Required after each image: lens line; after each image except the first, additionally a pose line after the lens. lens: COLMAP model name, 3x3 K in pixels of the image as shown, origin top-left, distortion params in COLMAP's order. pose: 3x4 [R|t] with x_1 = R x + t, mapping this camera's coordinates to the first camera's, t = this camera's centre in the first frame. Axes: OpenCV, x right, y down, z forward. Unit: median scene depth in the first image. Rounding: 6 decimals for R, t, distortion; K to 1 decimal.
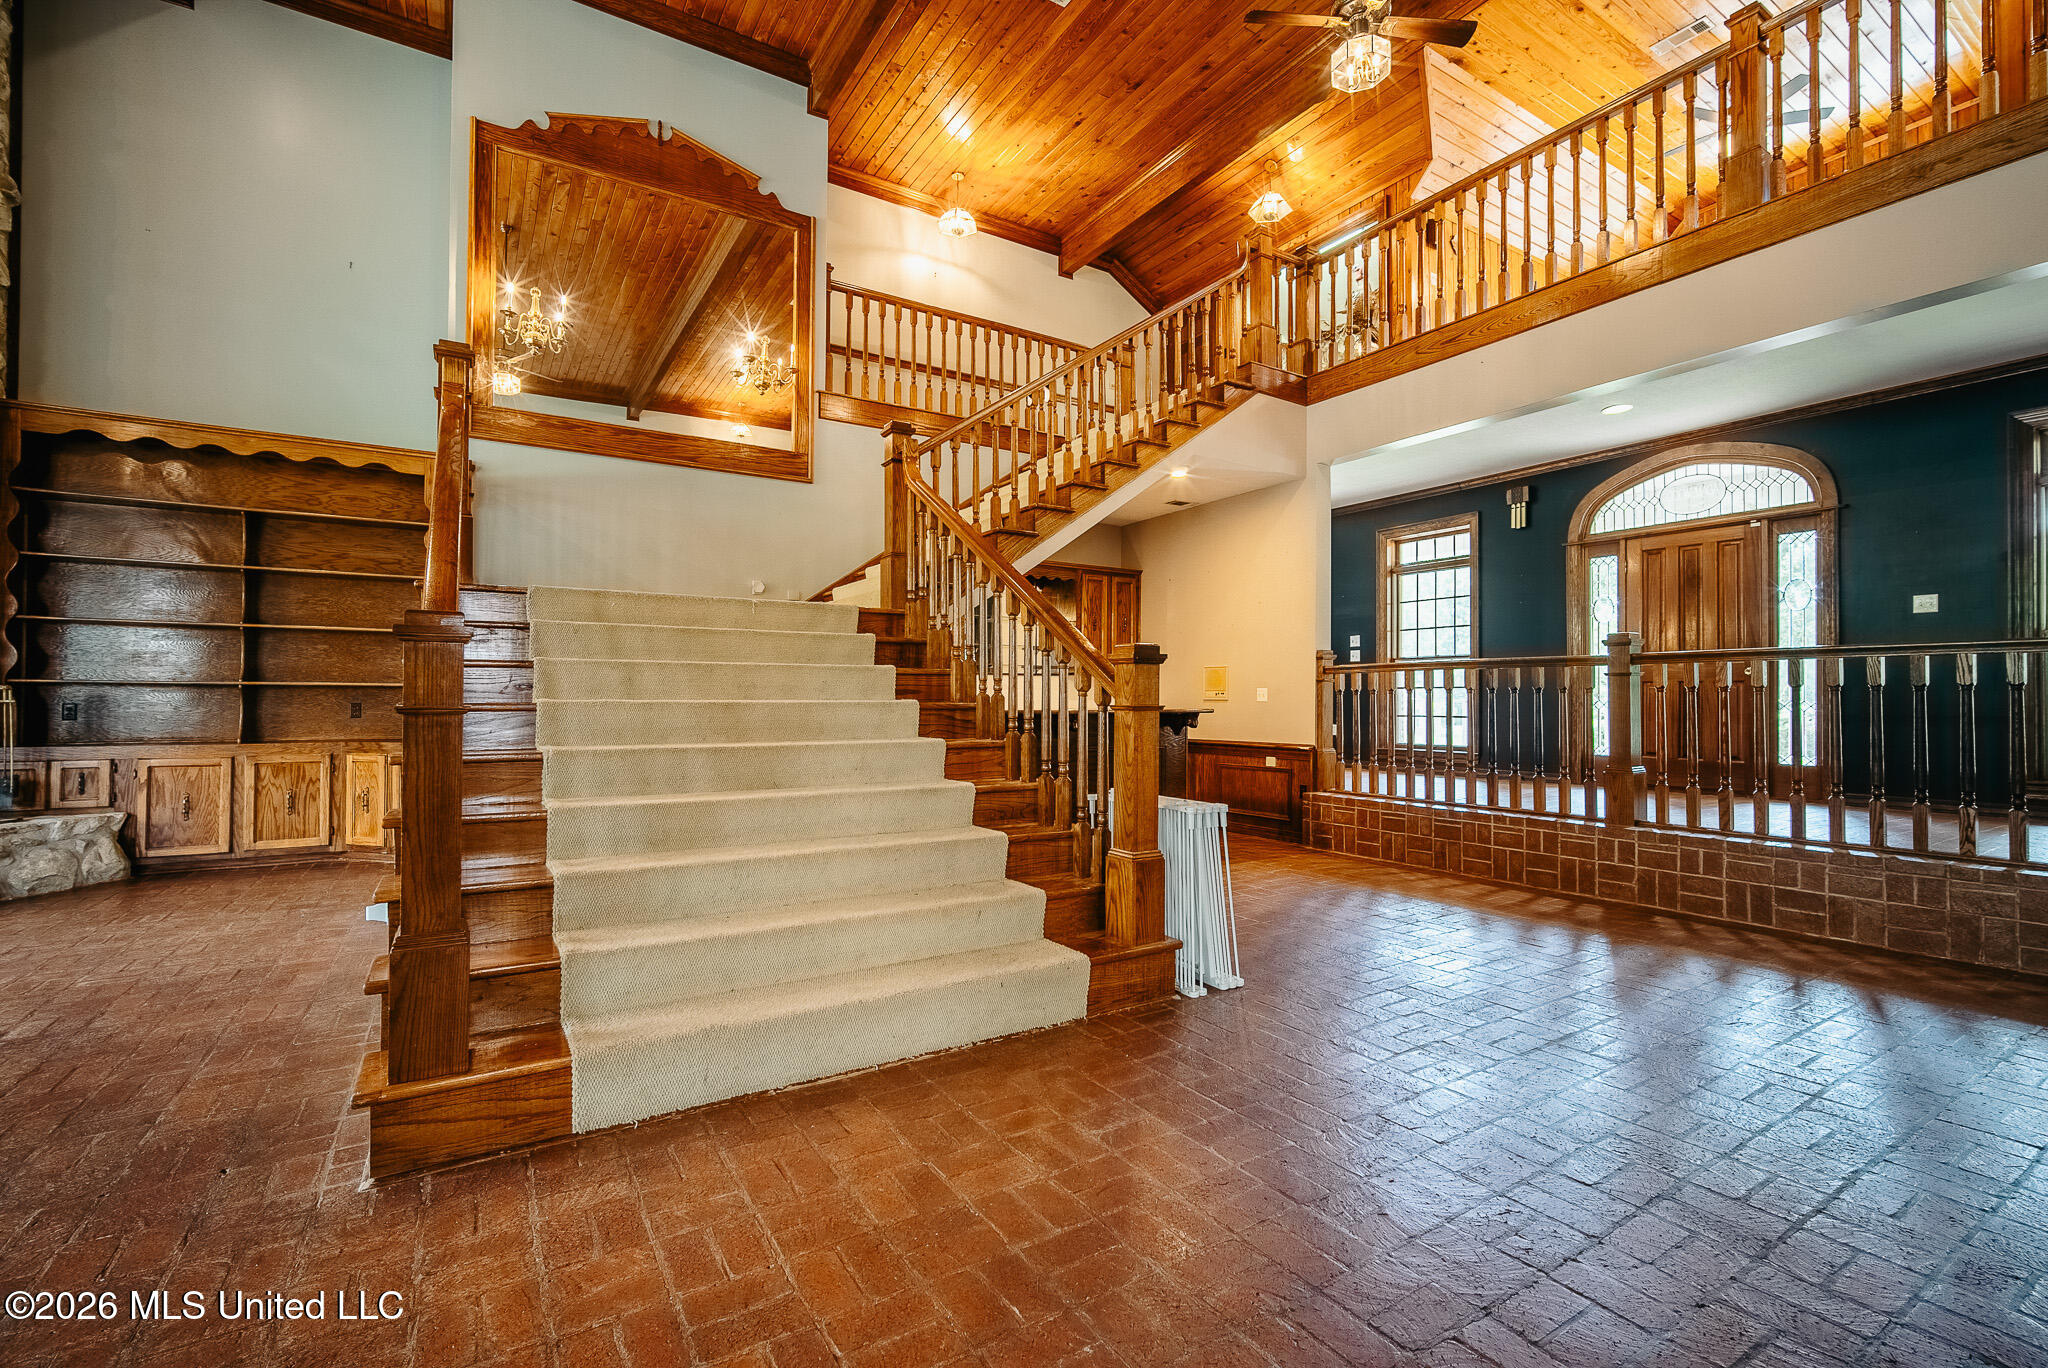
lens RADIAL K [[891.7, 0, 1023.0], [0, 891.7, 688.4], [0, 0, 1]] dist [-0.013746, 0.003057]
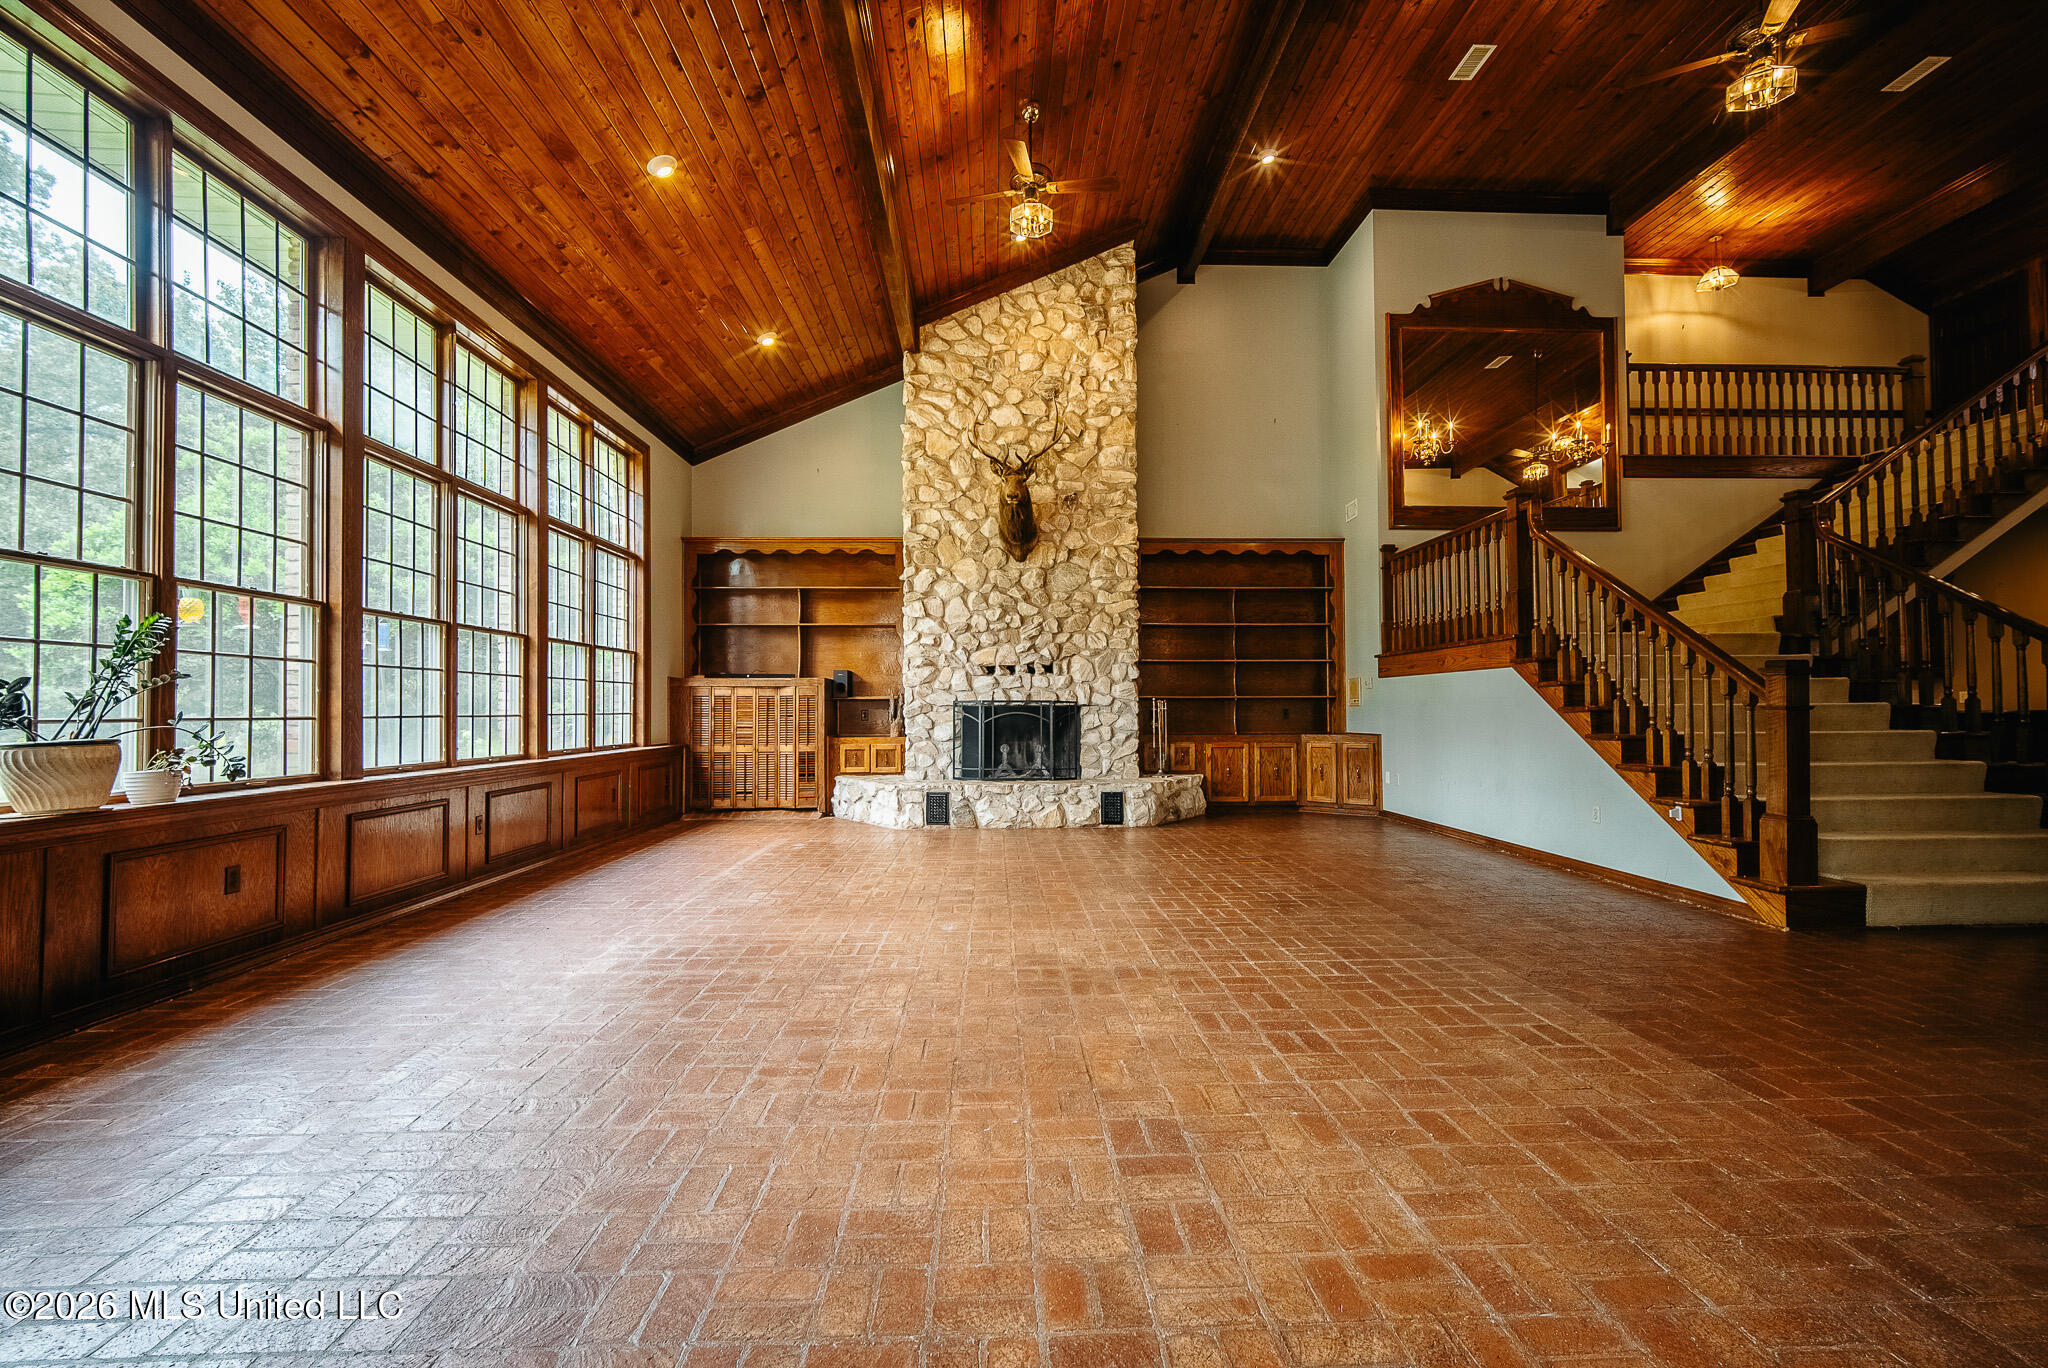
lens RADIAL K [[891.7, 0, 1029.6], [0, 891.7, 686.0], [0, 0, 1]] dist [-0.013746, 0.003057]
pose [[0.867928, -0.019574, -0.496304, -0.351468], [0.013487, 0.999783, -0.015846, -0.004766], [0.496506, 0.007060, 0.868004, -0.494593]]
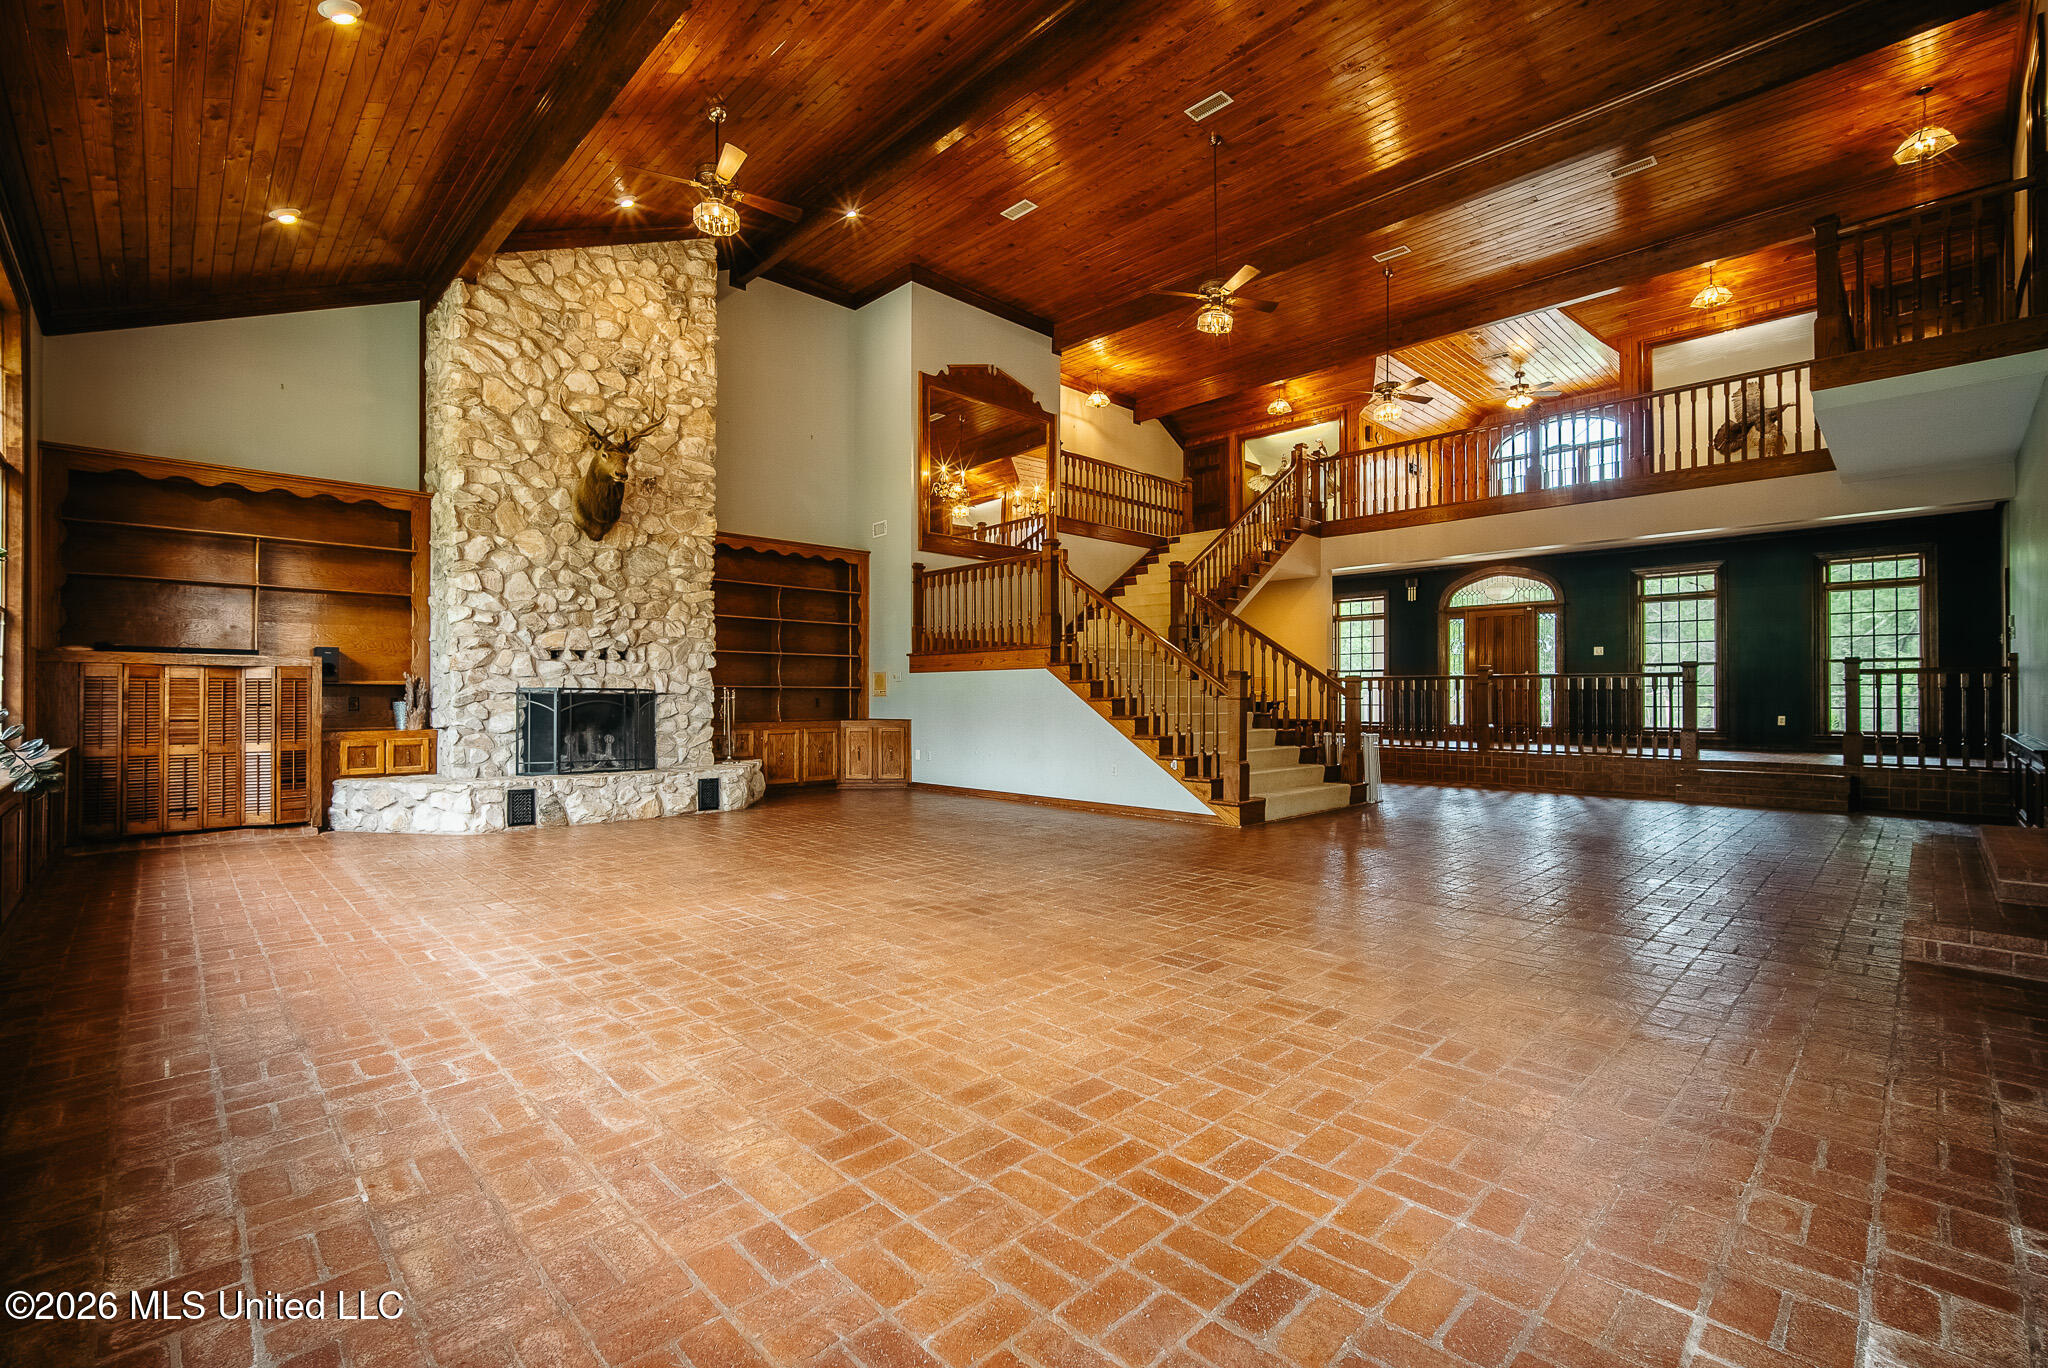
lens RADIAL K [[891.7, 0, 1029.2], [0, 891.7, 686.6], [0, 0, 1]] dist [-0.013746, 0.003057]
pose [[0.976617, 0.000238, 0.214986, -0.672359], [-0.000615, 0.999998, 0.001683, -0.008744], [-0.214985, -0.001776, 0.976616, -0.685581]]
